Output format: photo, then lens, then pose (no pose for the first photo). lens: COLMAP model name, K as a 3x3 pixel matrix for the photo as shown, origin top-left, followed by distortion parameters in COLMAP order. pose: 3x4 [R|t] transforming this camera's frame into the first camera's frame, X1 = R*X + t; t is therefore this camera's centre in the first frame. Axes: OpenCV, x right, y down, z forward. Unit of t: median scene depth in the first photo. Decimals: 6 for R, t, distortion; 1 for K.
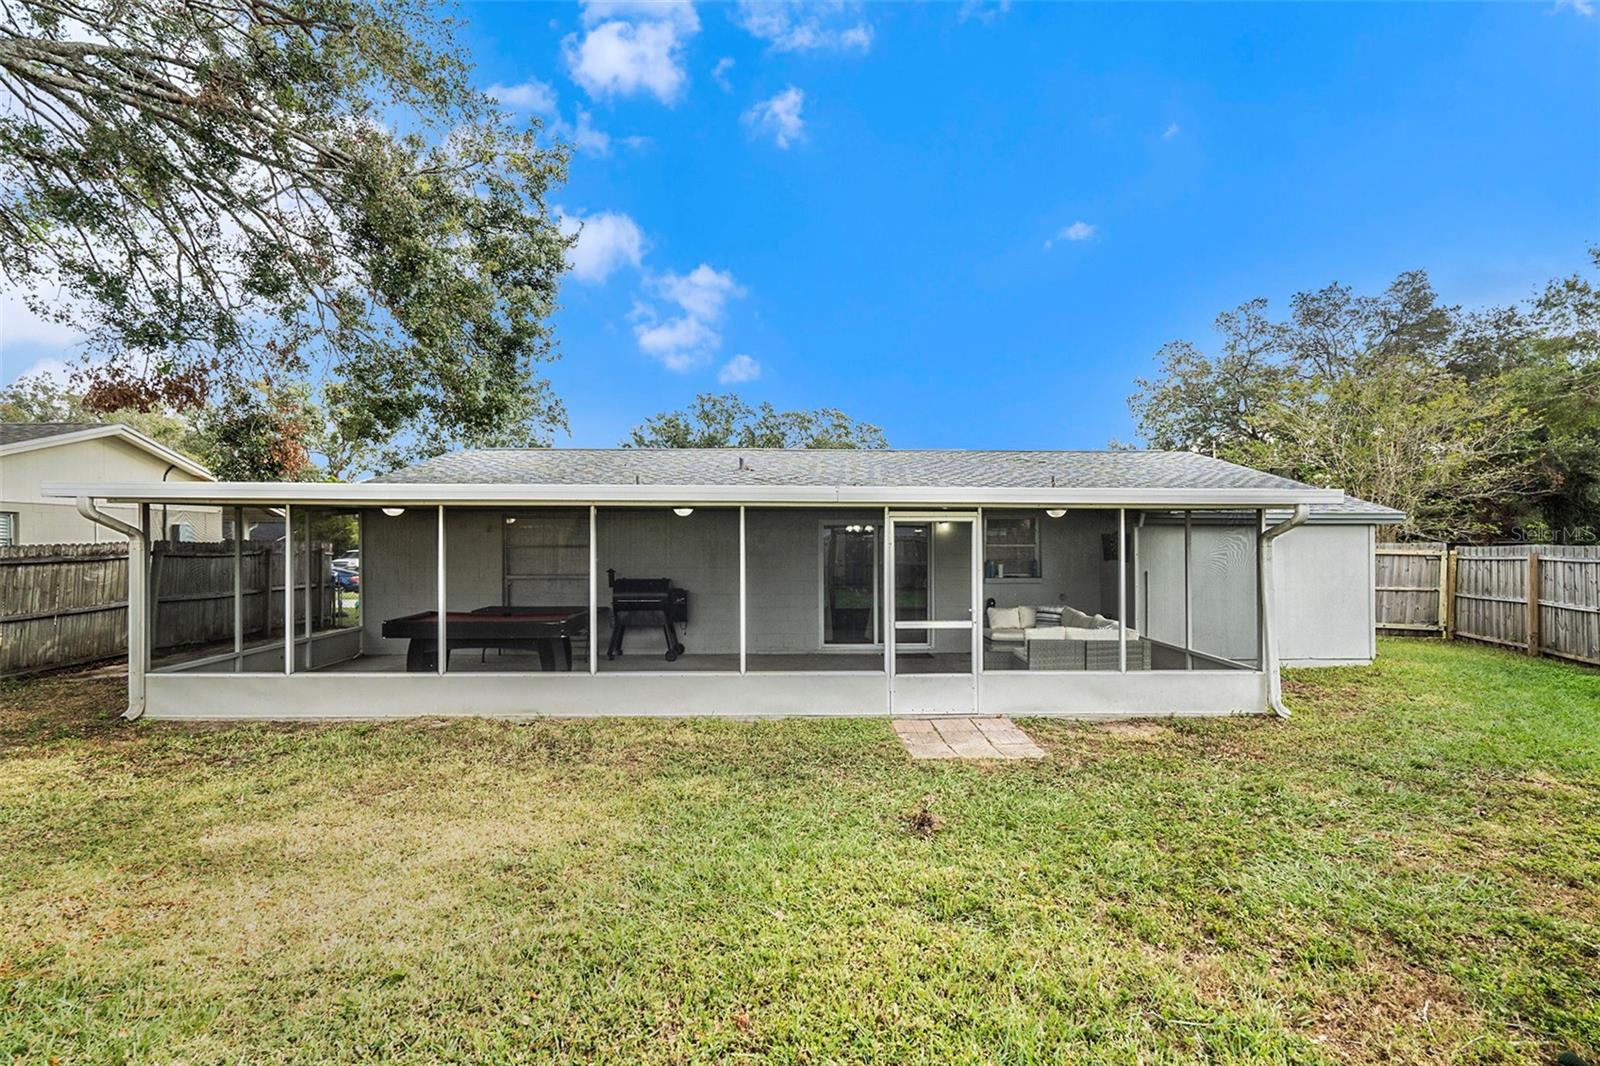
lens RADIAL K [[691.0, 0, 814.0], [0, 691.0, 520.5], [0, 0, 1]] dist [0.000681, 0.000027]
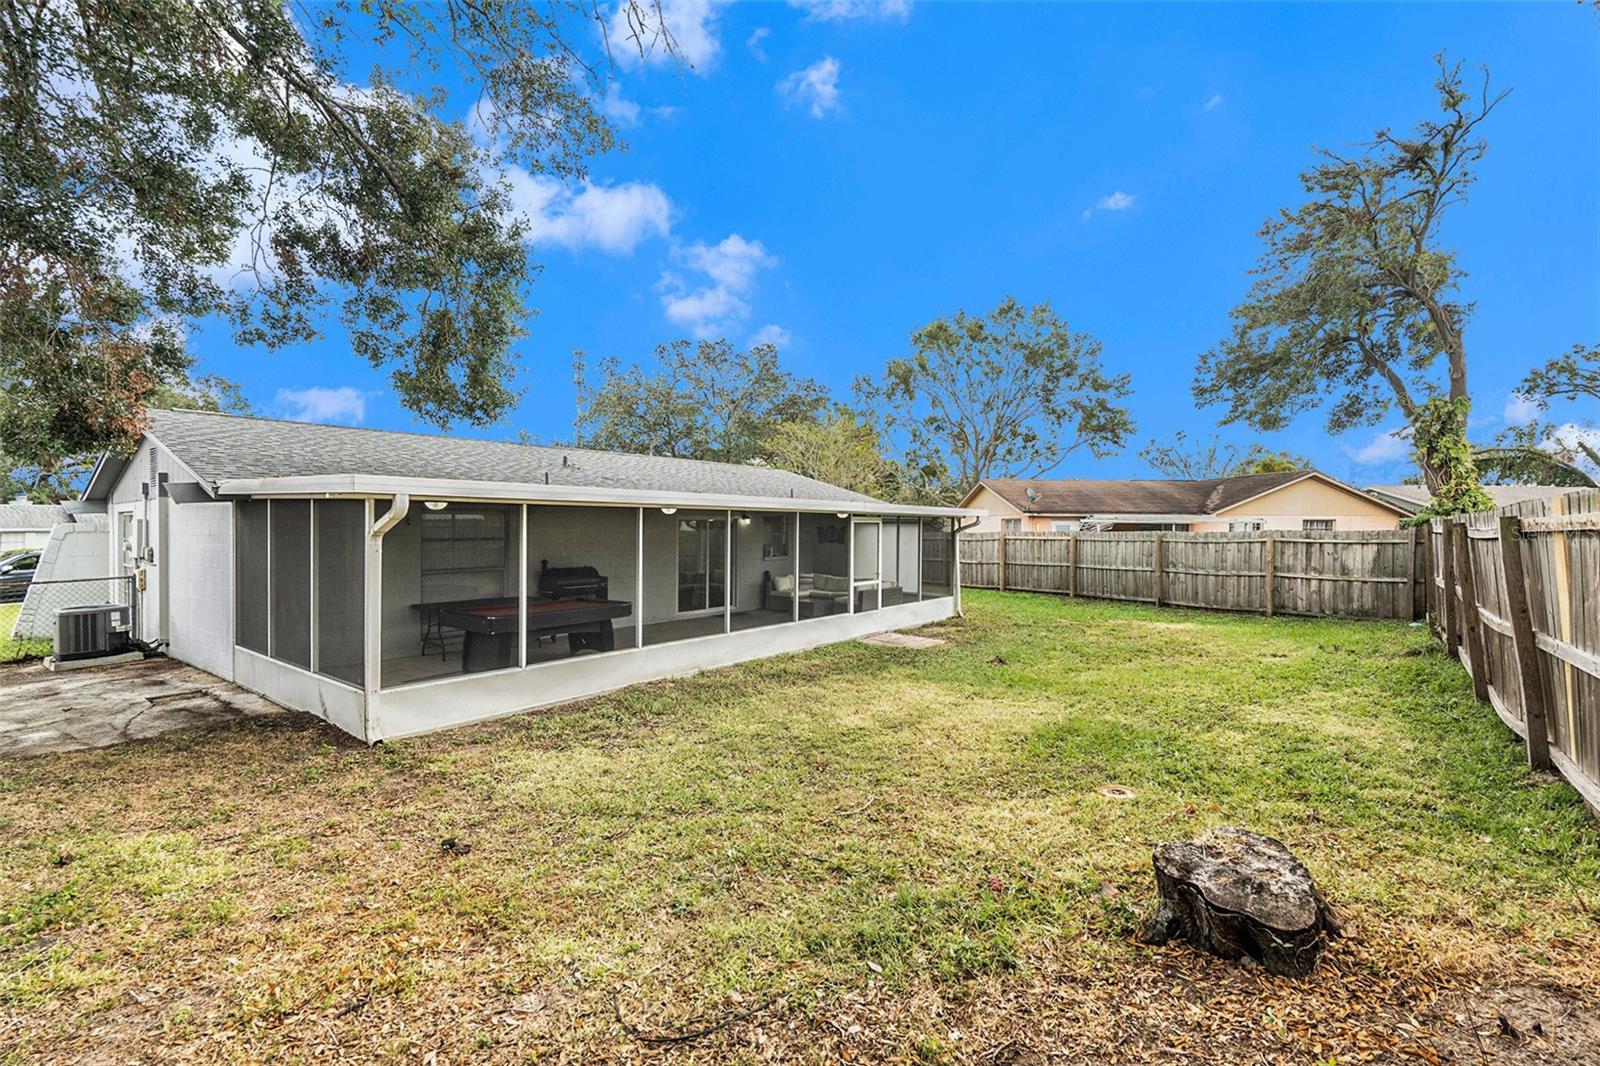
lens RADIAL K [[711.4, 0, 795.4], [0, 711.4, 530.6], [0, 0, 1]] dist [0.001633, 0.000310]
pose [[0.682371, -0.015751, 0.730836, -0.817070], [0.001817, 0.999801, 0.019852, -0.001395], [-0.731004, -0.012218, 0.682264, -0.013221]]
